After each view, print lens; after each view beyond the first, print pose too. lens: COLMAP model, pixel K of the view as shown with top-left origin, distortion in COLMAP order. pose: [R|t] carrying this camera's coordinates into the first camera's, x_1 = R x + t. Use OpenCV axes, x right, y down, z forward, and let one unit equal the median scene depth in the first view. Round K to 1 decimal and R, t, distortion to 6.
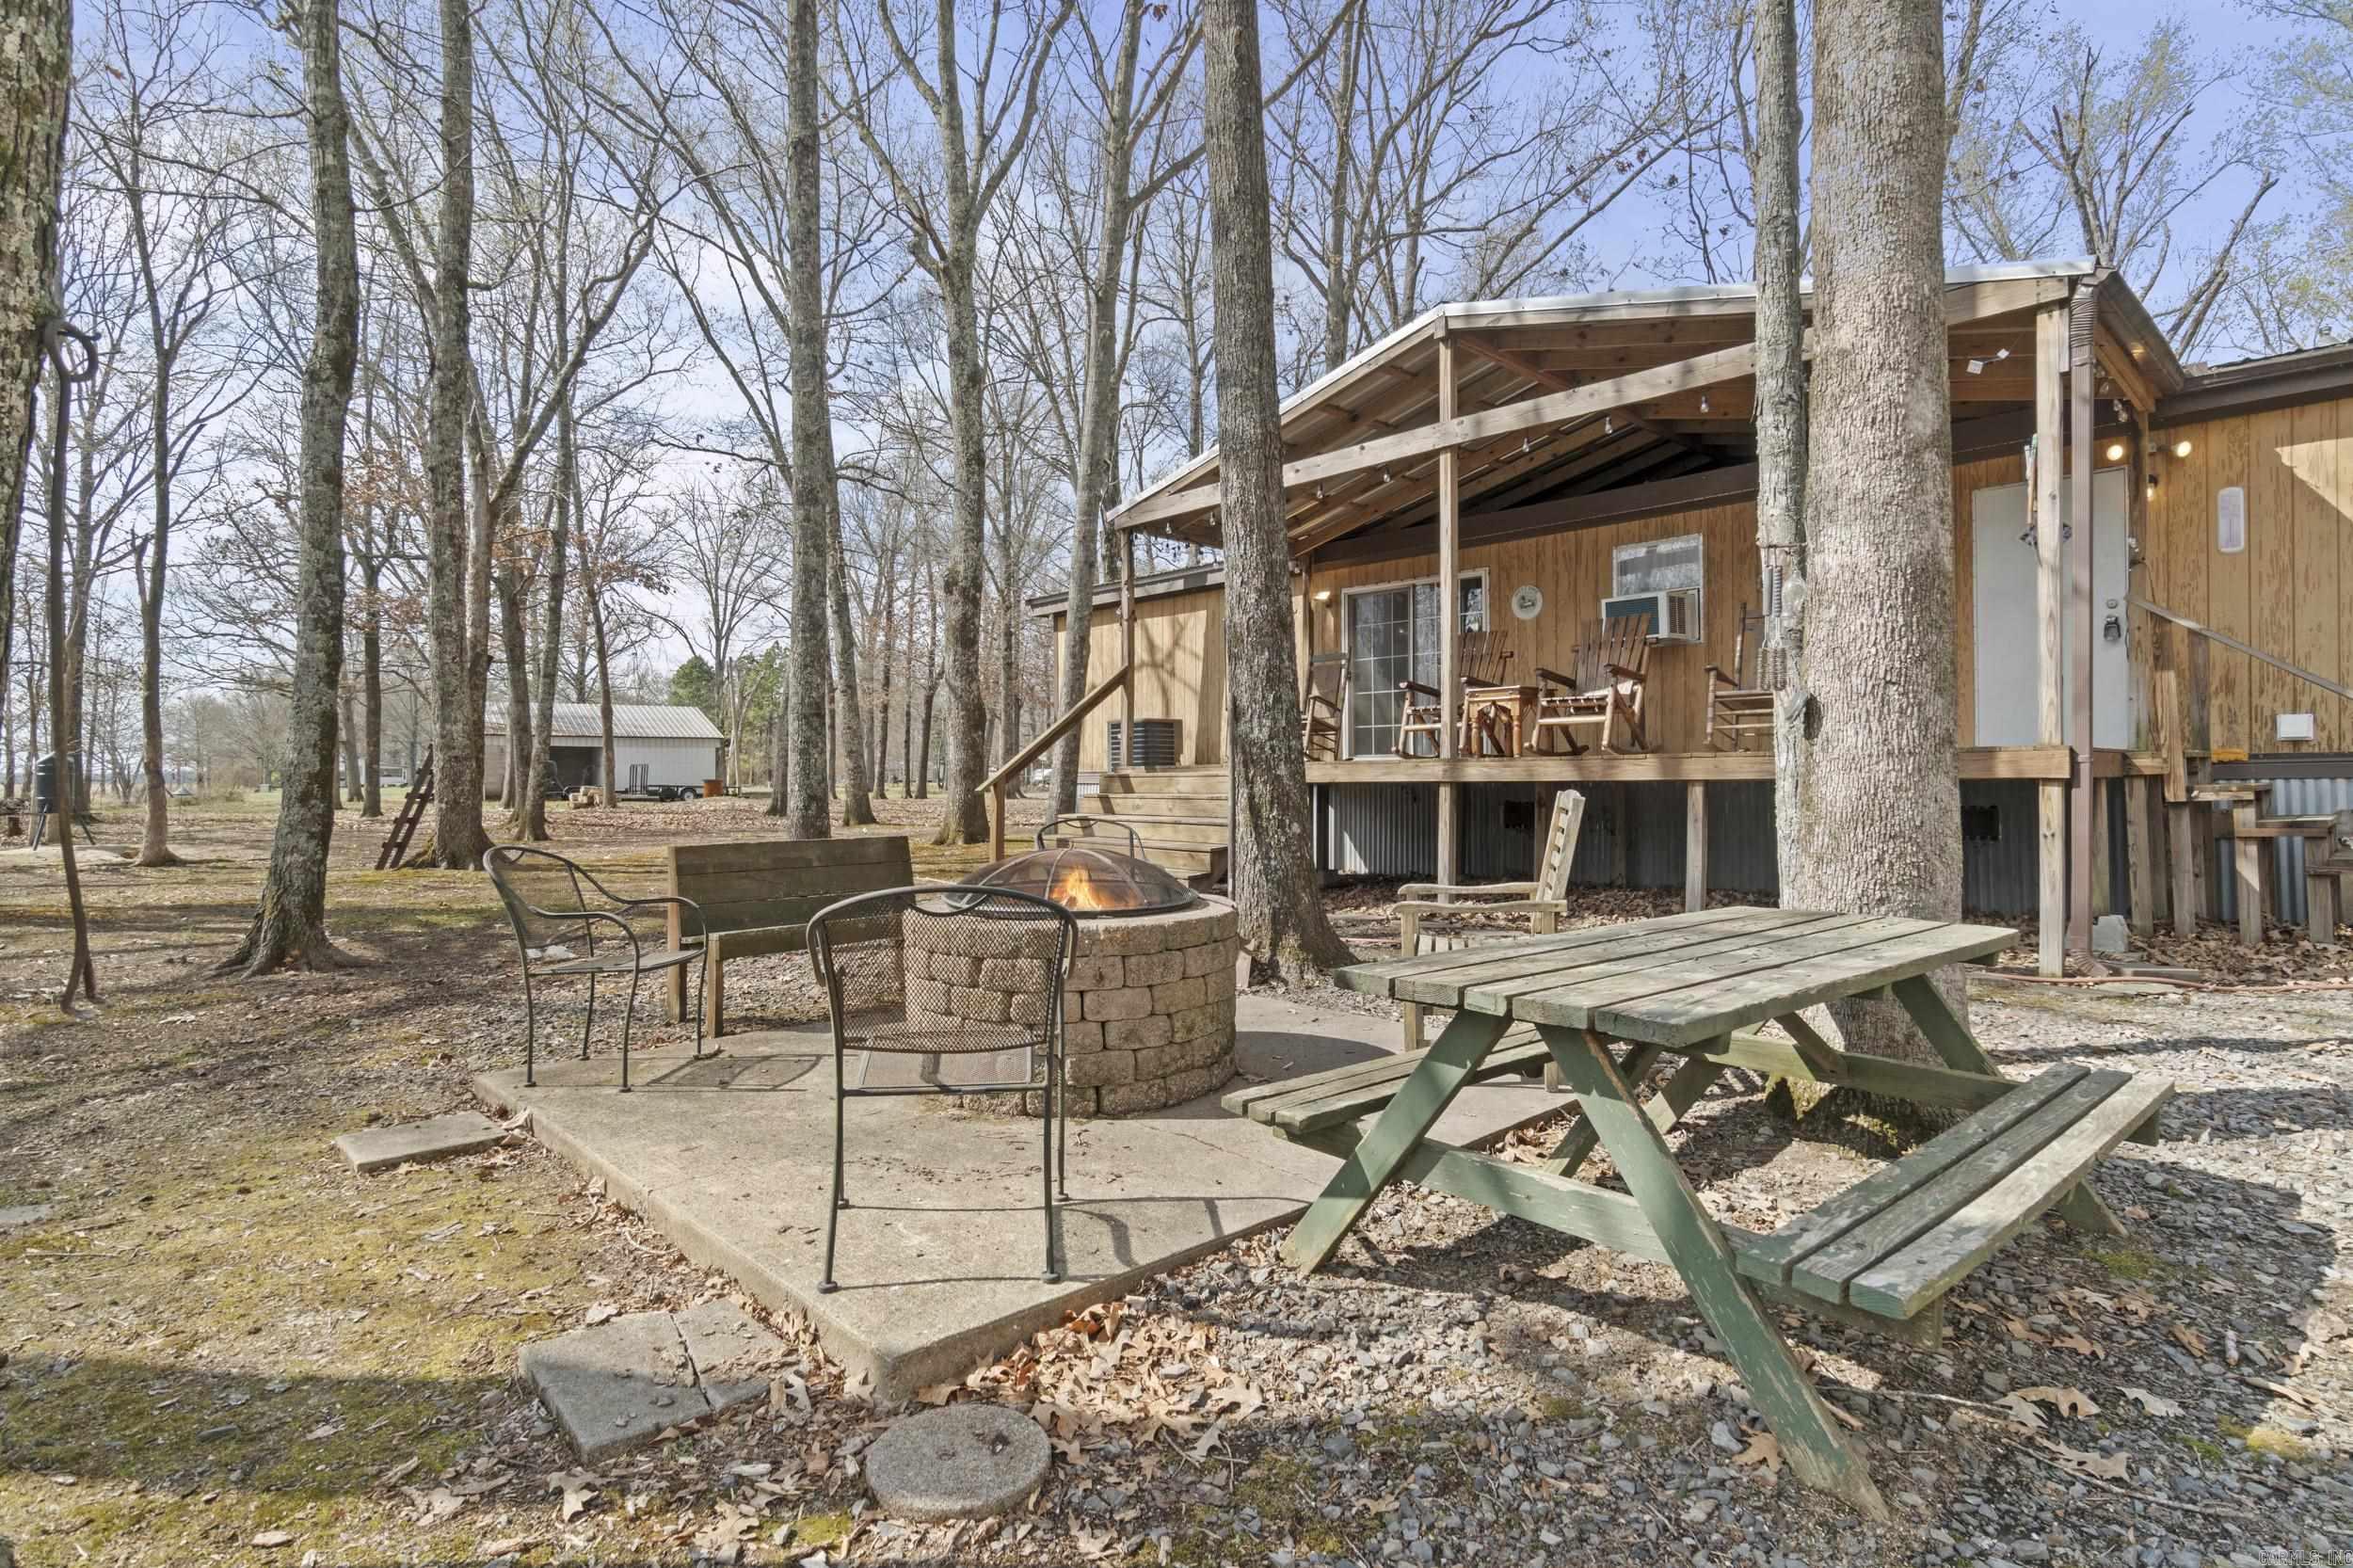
lens RADIAL K [[1196.5, 0, 1170.2], [0, 1196.5, 782.4], [0, 0, 1]] dist [-0.007578, 0.002466]
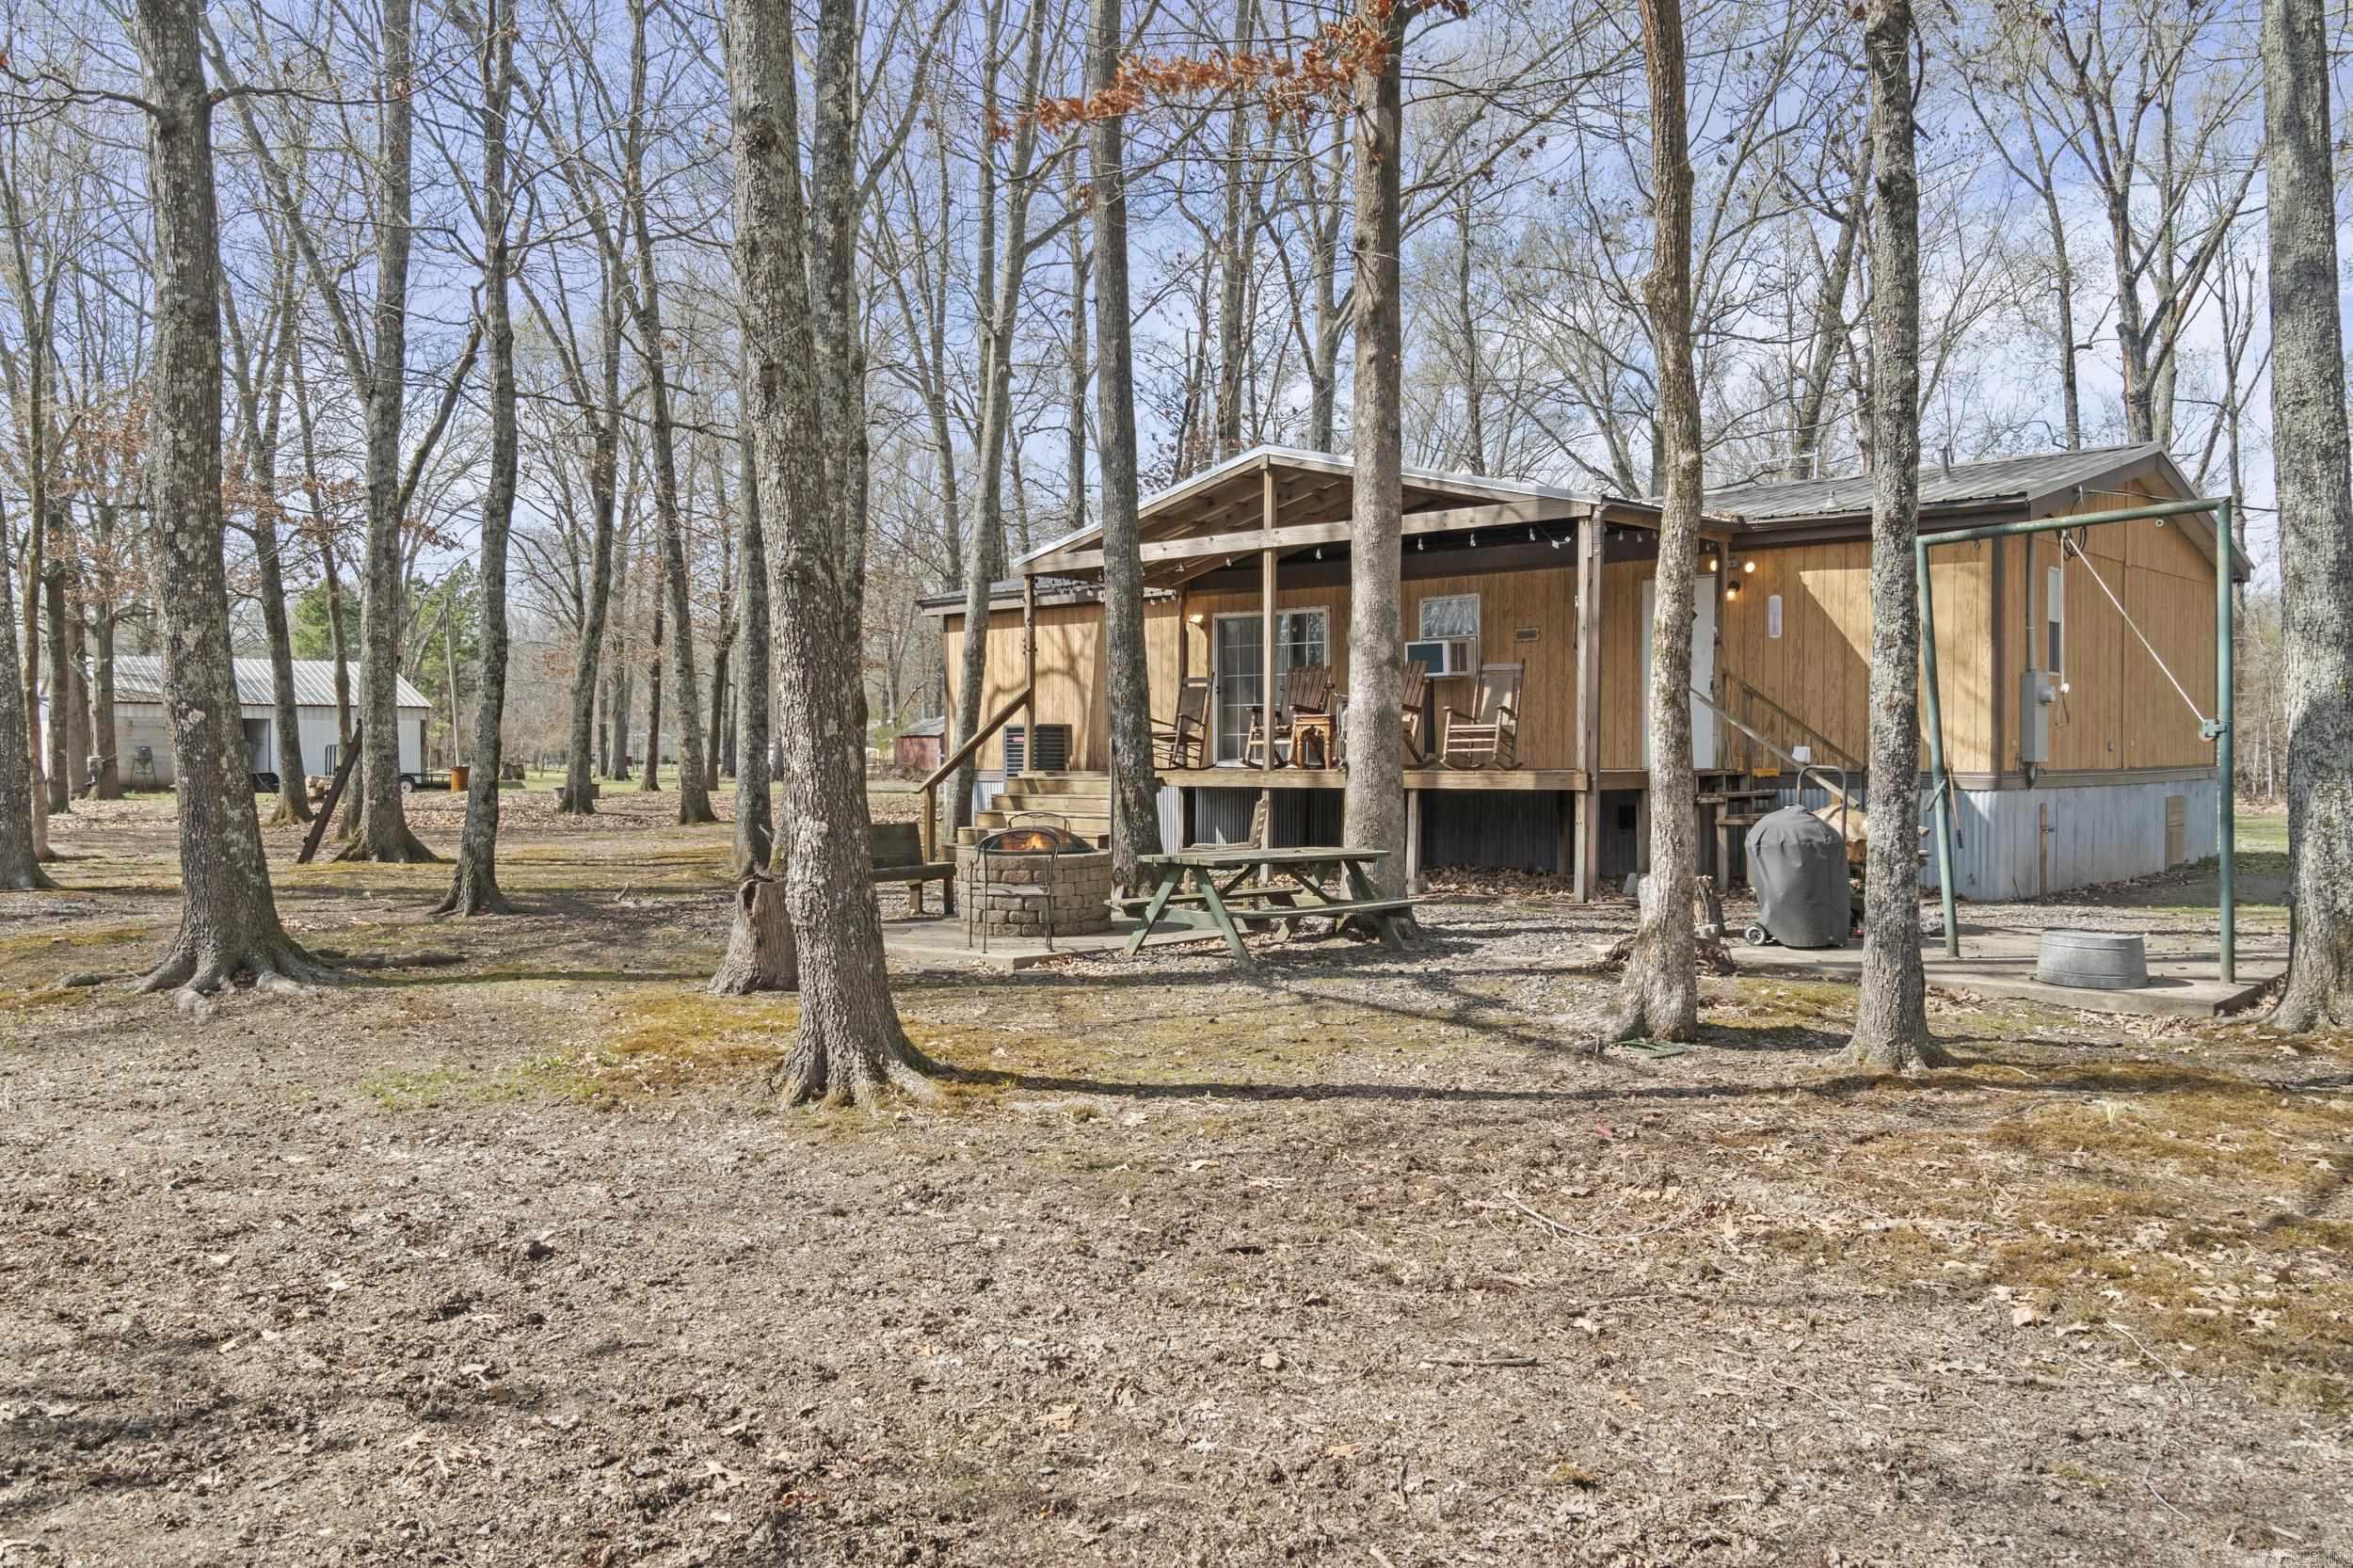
lens RADIAL K [[1837.4, 0, 1174.5], [0, 1837.4, 777.8], [0, 0, 1]] dist [-0.000354, -0.002373]
pose [[0.996942, 0.003226, 0.078080, -0.040080], [-0.003797, 0.999967, 0.007172, -0.022912], [-0.078055, -0.007446, 0.996921, -0.995873]]
